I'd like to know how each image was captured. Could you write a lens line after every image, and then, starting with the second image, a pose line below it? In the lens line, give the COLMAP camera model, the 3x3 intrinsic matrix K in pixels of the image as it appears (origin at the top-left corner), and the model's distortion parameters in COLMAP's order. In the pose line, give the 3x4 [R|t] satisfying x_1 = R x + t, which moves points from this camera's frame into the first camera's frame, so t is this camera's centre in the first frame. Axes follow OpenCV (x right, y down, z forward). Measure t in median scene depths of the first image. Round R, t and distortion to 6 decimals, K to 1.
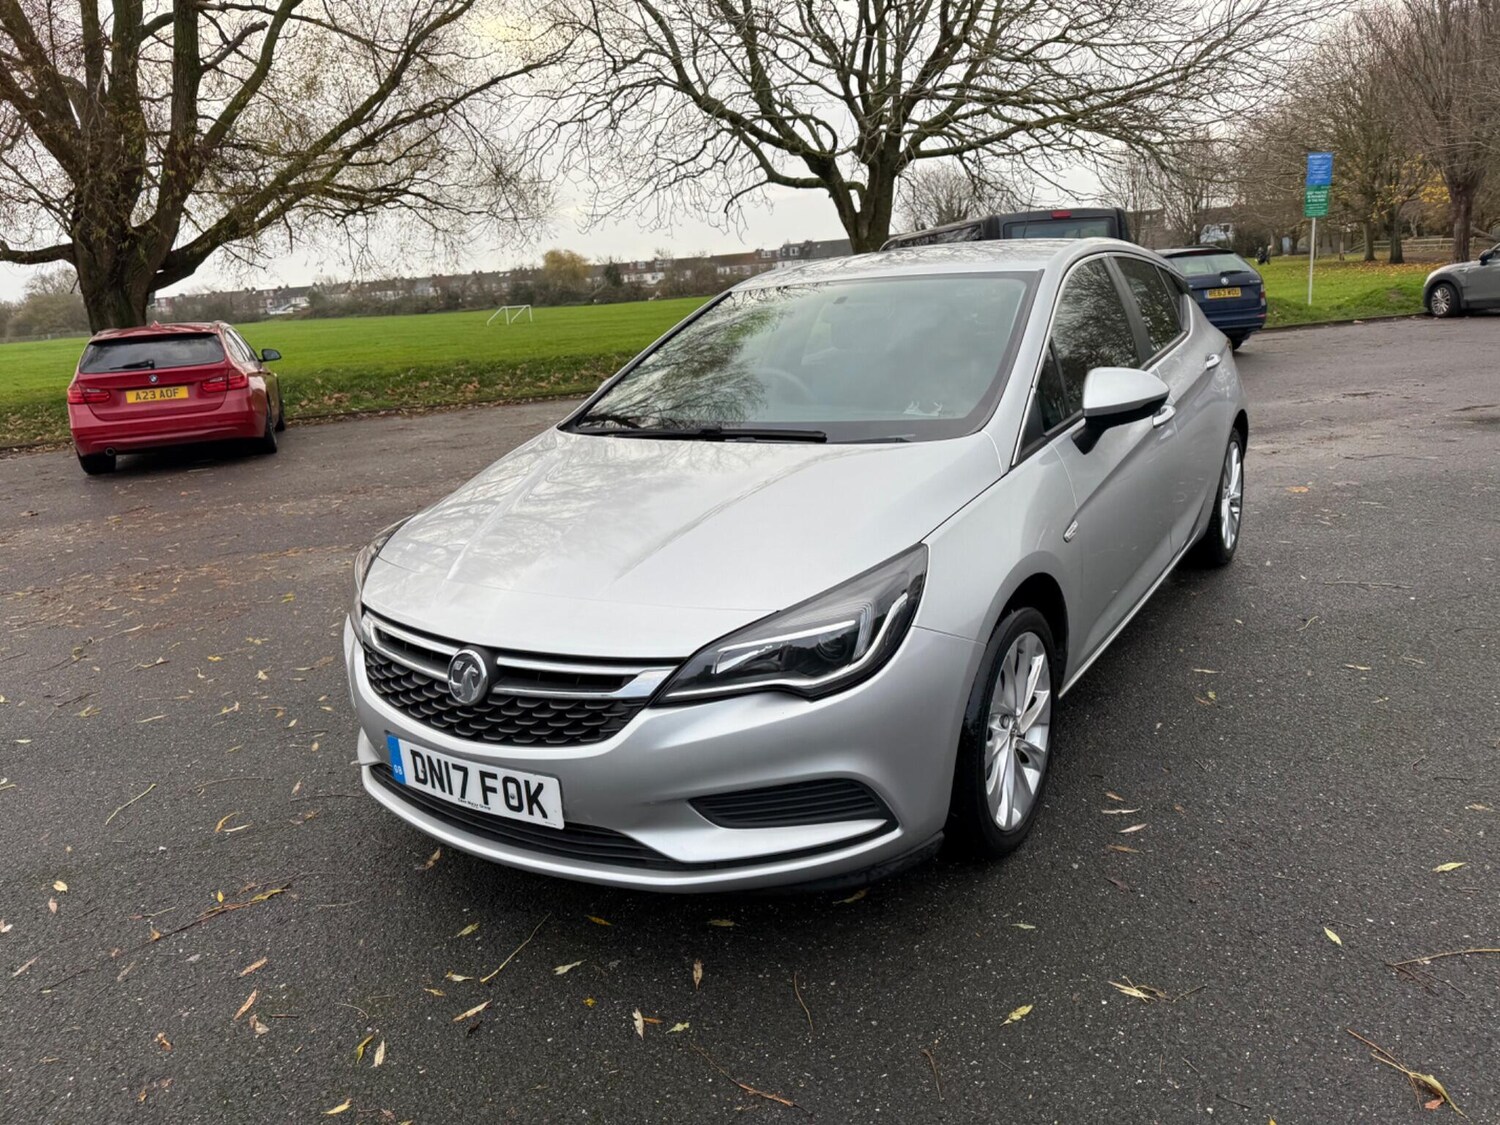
lens RADIAL K [[1078.2, 0, 750.0], [0, 1078.2, 562.5], [0, 0, 1]] dist [0.025521, -0.035197]
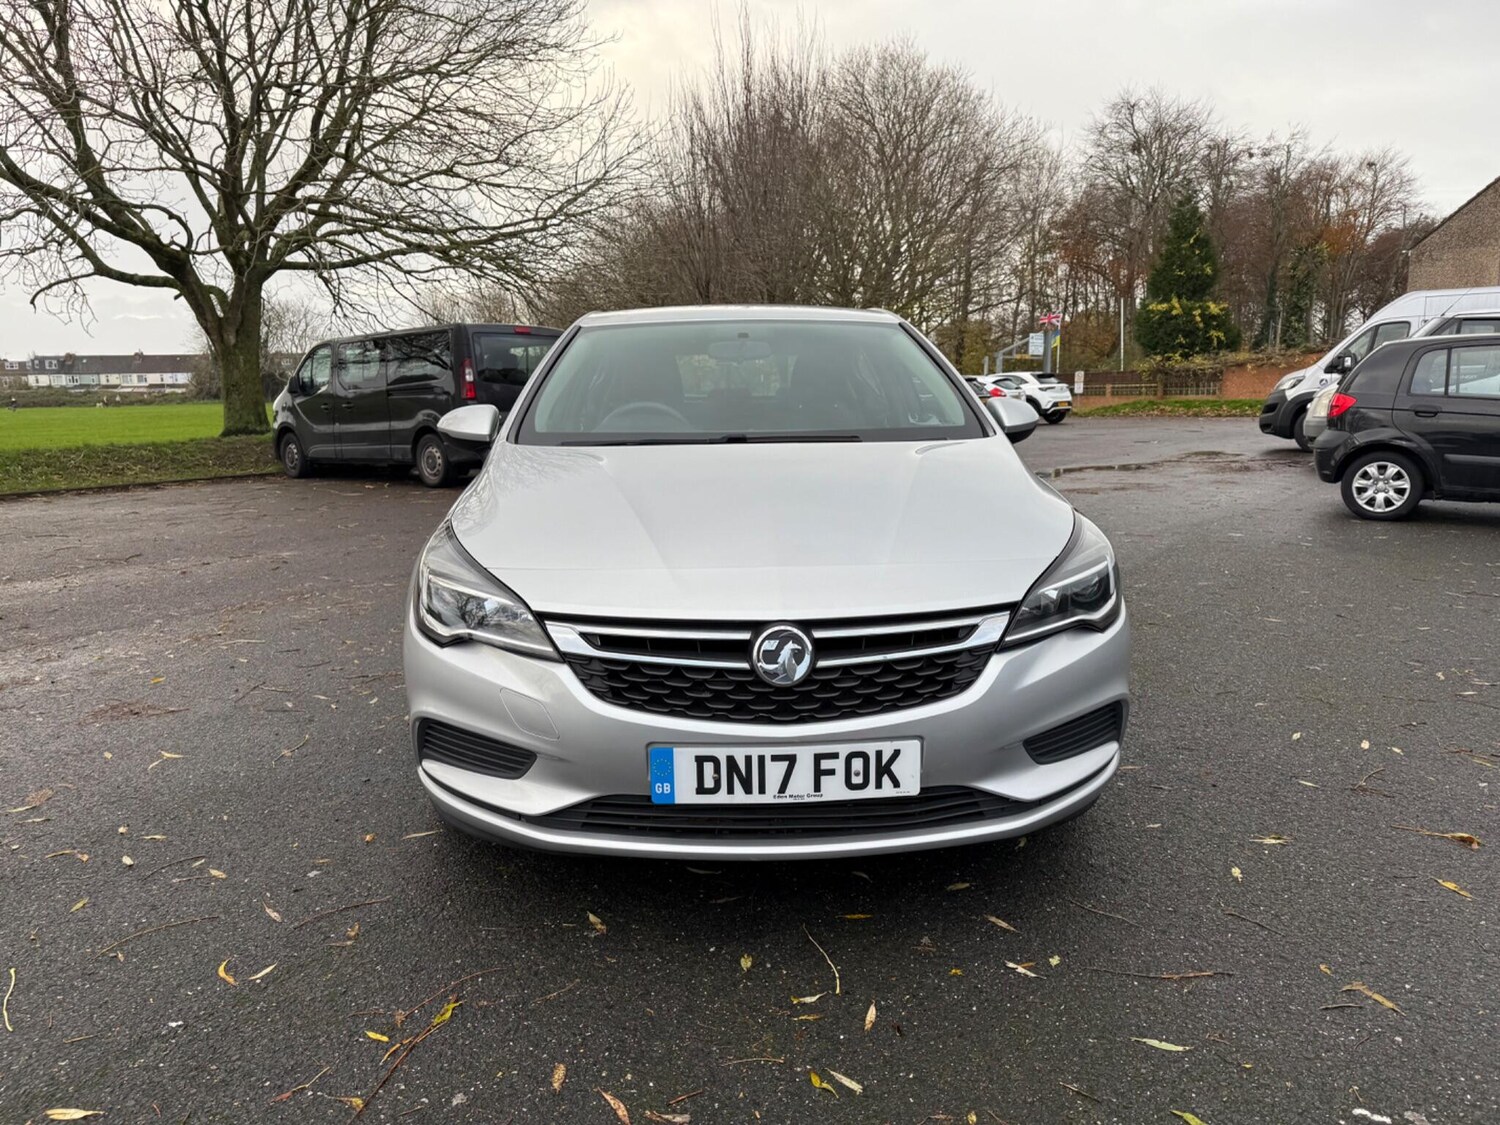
lens RADIAL K [[1078.2, 0, 750.0], [0, 1078.2, 562.5], [0, 0, 1]] dist [0.025521, -0.035197]
pose [[0.808655, -0.038289, 0.587036, -0.725747], [0.109719, 0.990187, -0.086556, 0.092116], [-0.577961, 0.134402, 0.804921, 0.238955]]
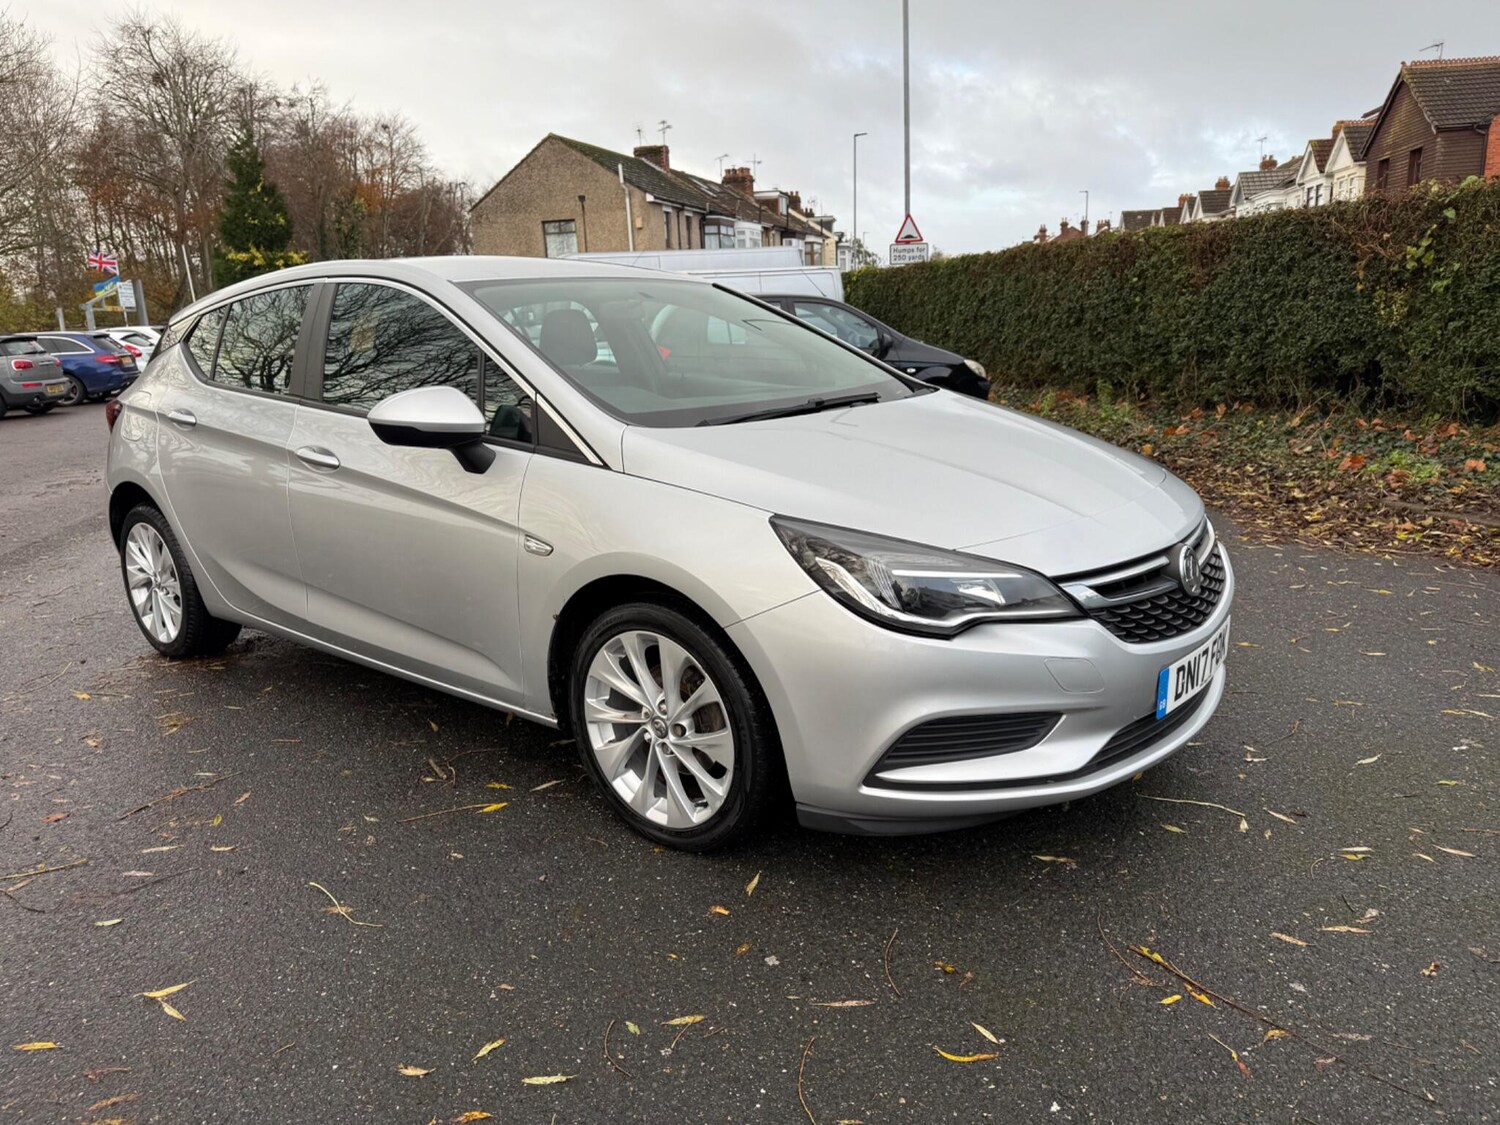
lens RADIAL K [[1075.9, 0, 753.5], [0, 1075.9, 576.0], [0, 0, 1]] dist [0.004523, -0.009988]
pose [[0.089454, -0.173027, 0.980846, -1.226495], [0.280904, 0.949199, 0.141825, -0.150482], [-0.955558, 0.262836, 0.133513, 1.135151]]
